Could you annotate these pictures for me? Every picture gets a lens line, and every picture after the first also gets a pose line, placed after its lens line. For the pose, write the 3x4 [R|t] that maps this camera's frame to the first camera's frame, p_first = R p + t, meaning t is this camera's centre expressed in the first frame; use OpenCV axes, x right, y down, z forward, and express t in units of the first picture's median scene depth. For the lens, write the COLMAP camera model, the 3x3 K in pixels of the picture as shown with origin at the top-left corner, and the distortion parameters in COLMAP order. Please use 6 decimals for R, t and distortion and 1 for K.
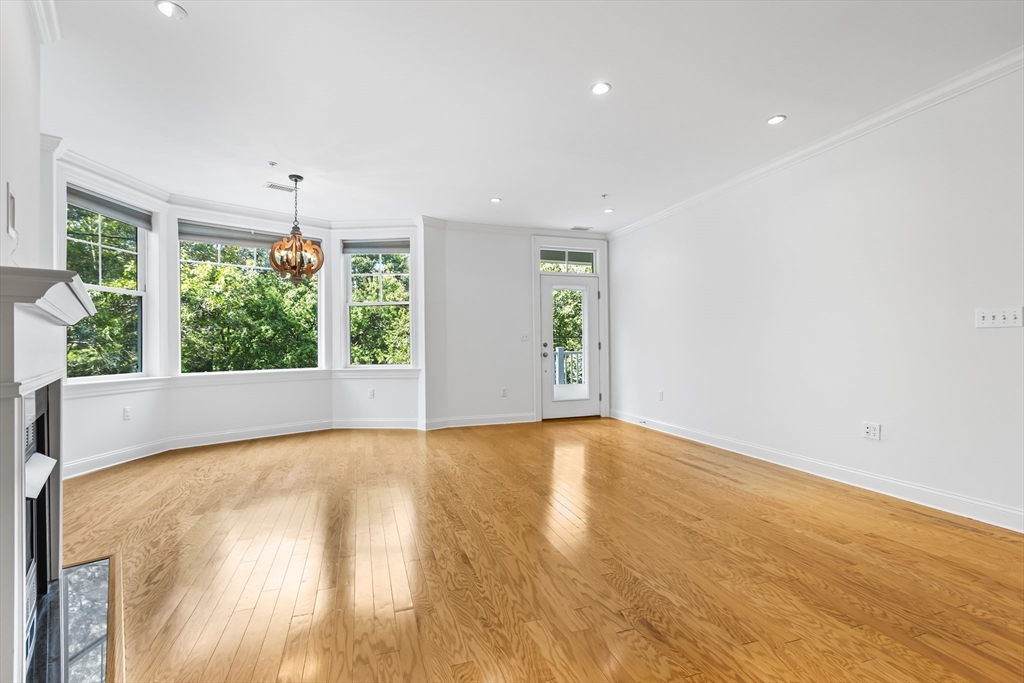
lens RADIAL K [[455.3, 0, 509.7], [0, 455.3, 338.1], [0, 0, 1]] dist [-0.000522, 0.000045]
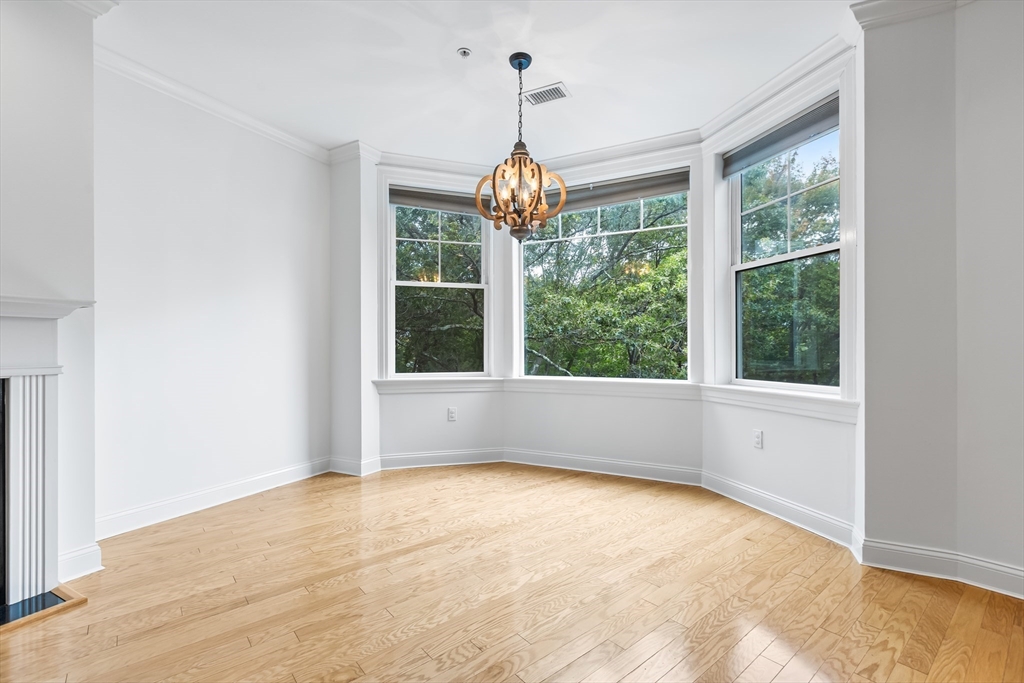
lens RADIAL K [[460.3, 0, 507.8], [0, 460.3, 344.1], [0, 0, 1]] dist [-0.000505, -0.000051]
pose [[0.361364, 0.002263, -0.932422, 0.078101], [0.010743, 0.999921, 0.006590, 0.013490], [0.932363, -0.012399, 0.361311, 0.662387]]
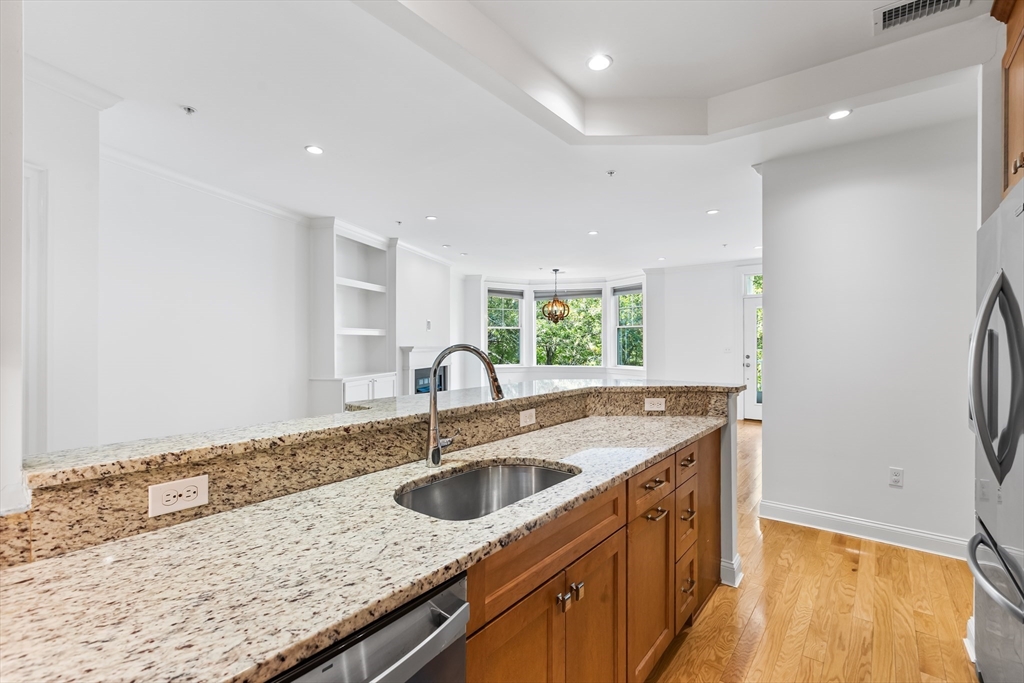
lens RADIAL K [[455.3, 0, 509.7], [0, 455.3, 338.1], [0, 0, 1]] dist [-0.000522, 0.000045]
pose [[0.536648, 0.000935, -0.843805, 0.965467], [0.006363, 0.999966, 0.005154, -0.056444], [0.843782, -0.008135, 0.536624, -0.213769]]
